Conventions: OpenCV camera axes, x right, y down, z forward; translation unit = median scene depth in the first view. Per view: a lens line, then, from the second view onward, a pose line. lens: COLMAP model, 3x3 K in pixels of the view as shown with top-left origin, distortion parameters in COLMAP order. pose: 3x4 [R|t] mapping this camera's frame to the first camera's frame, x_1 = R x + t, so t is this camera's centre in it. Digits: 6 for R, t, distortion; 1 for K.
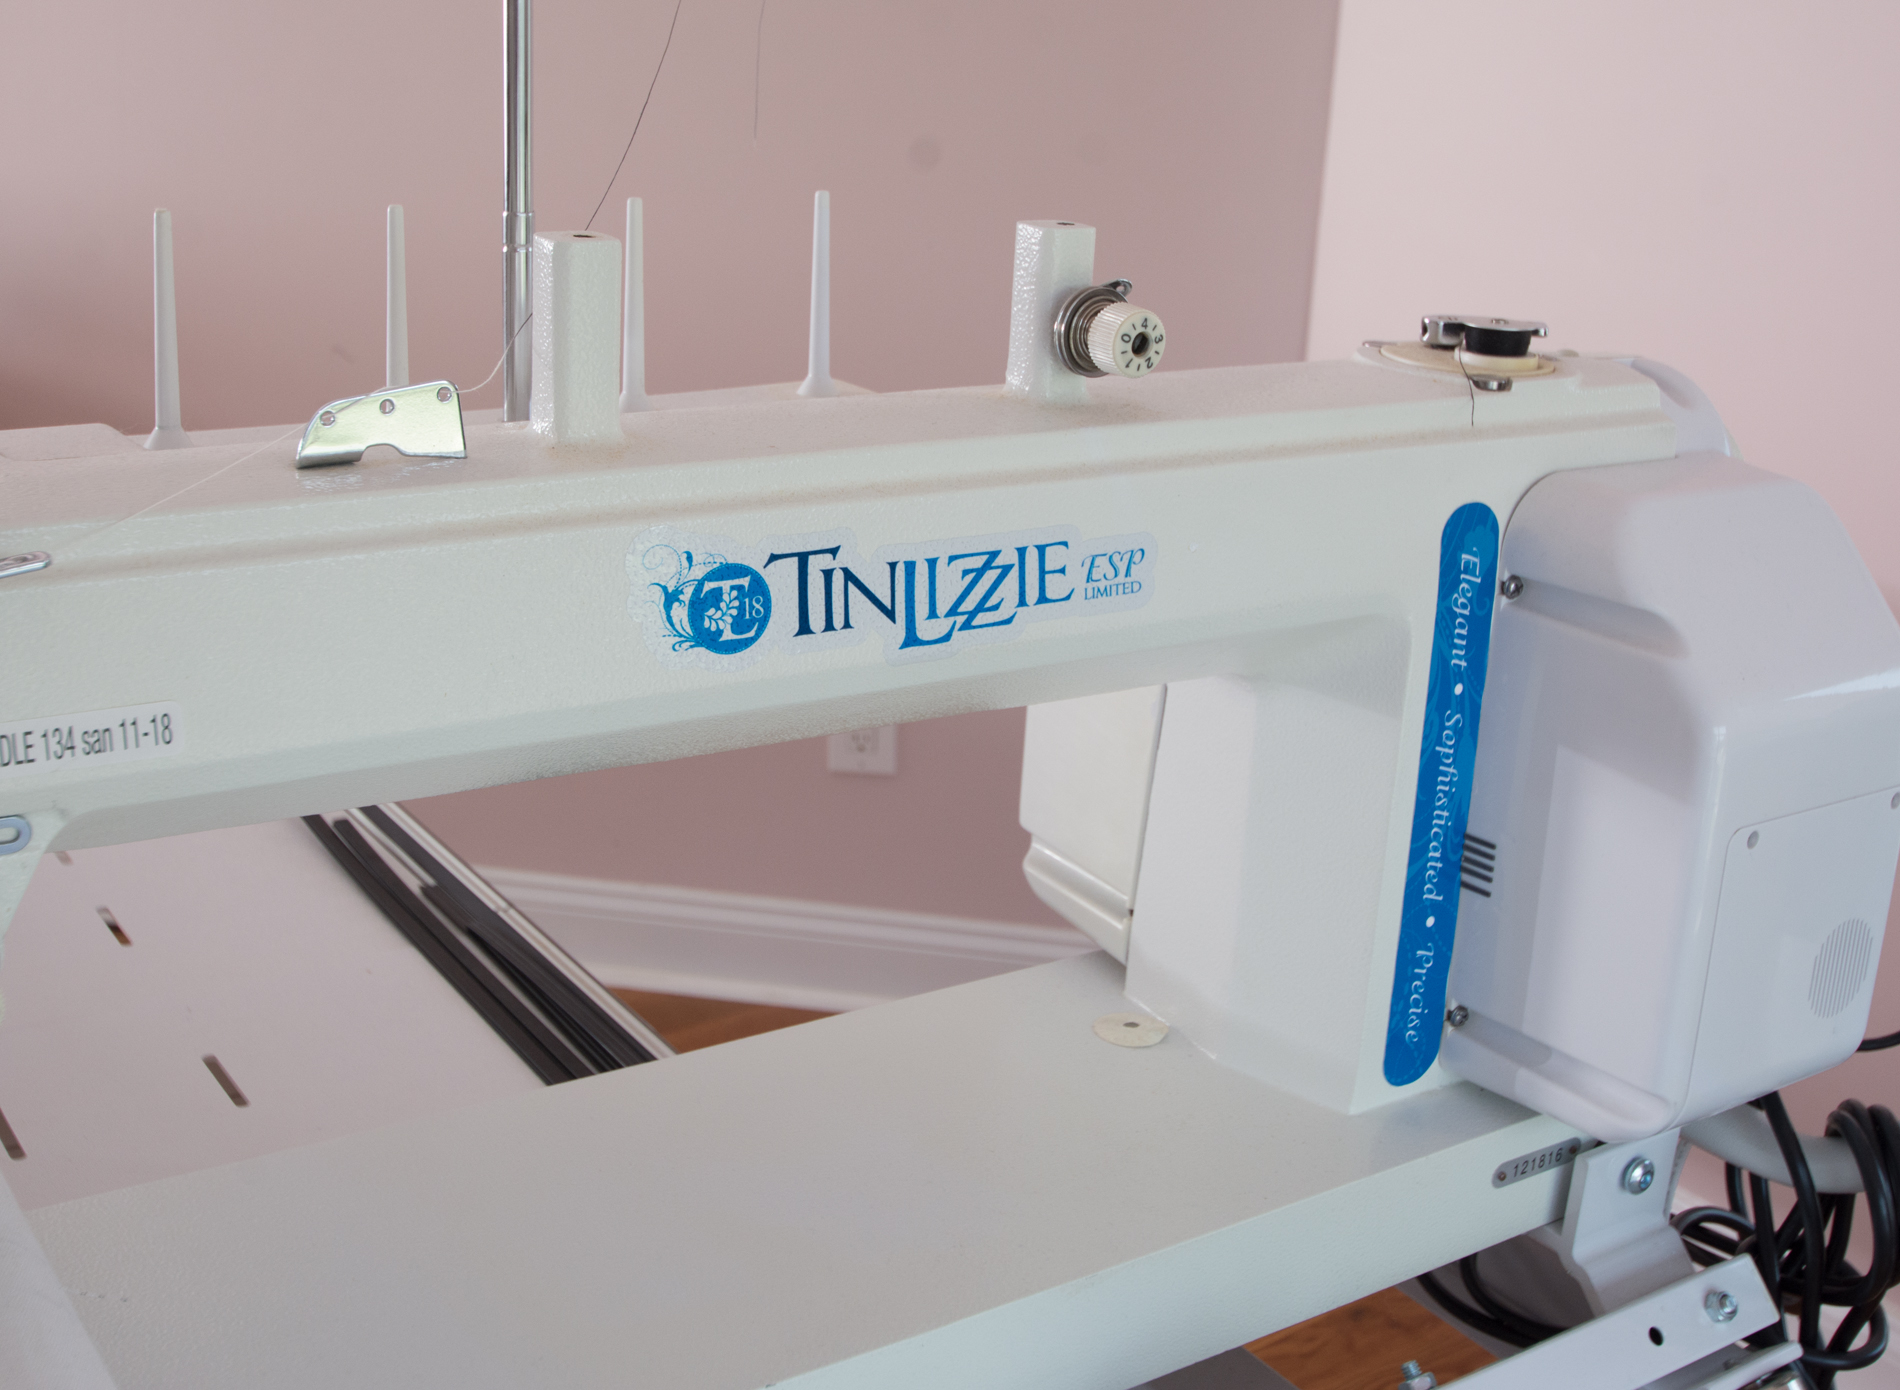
lens RADIAL K [[2147.9, 0, 948.0], [0, 2147.9, 668.3], [0, 0, 1]] dist [-0.075742, 0.013840]
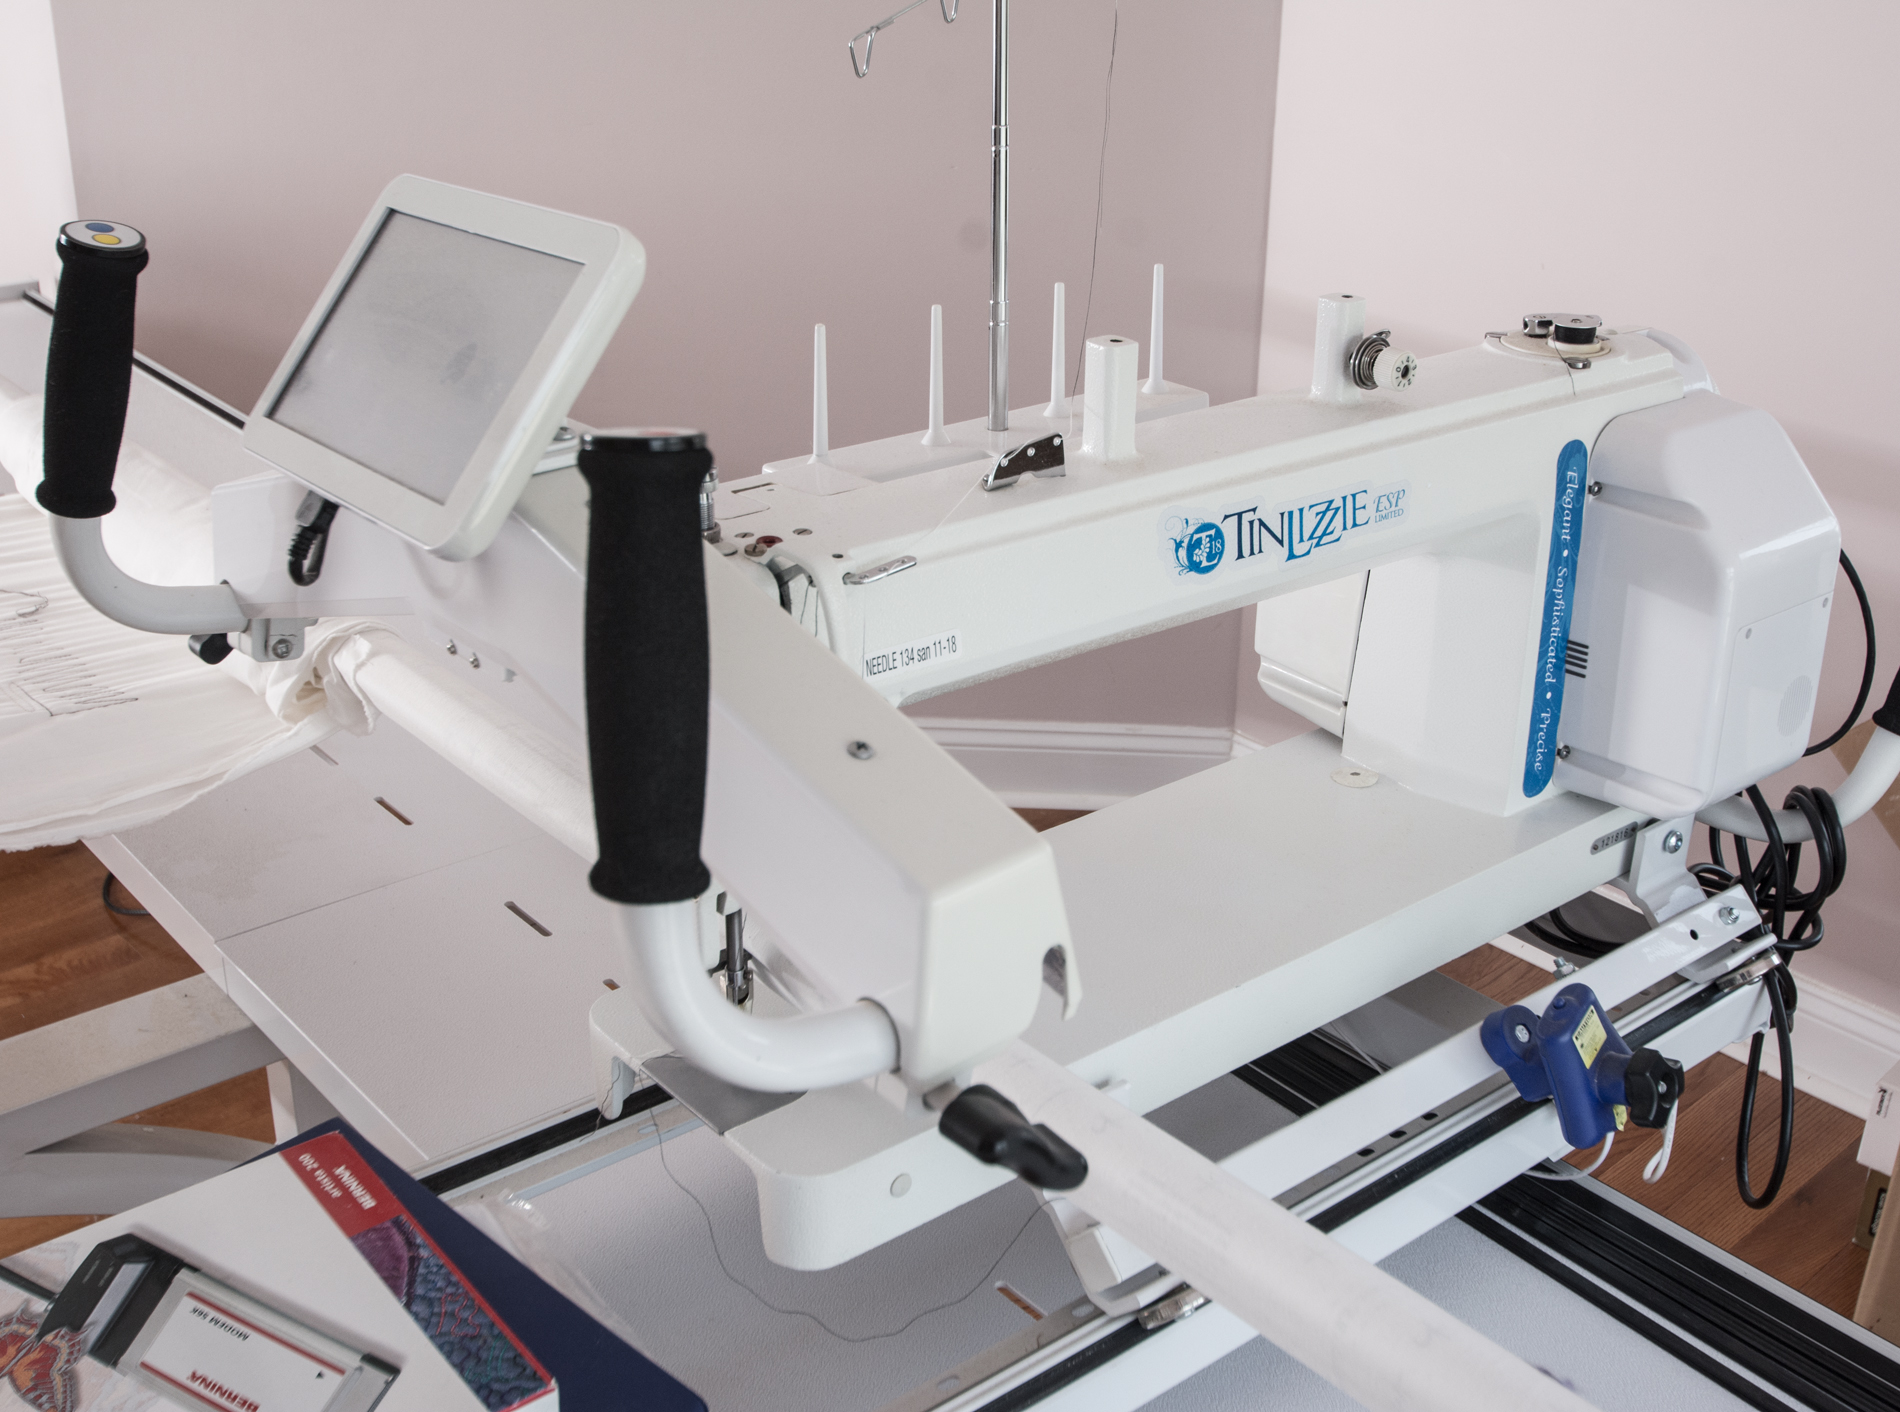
lens RADIAL K [[2010.0, 0, 950.0], [0, 2010.0, 706.0], [0, 0, 1]] dist [-0.084188, 0.015351]
pose [[0.995483, -0.076313, 0.056483, -0.315626], [0.069757, 0.991467, 0.110127, -0.072888], [-0.064405, -0.105689, 0.992311, -0.480939]]
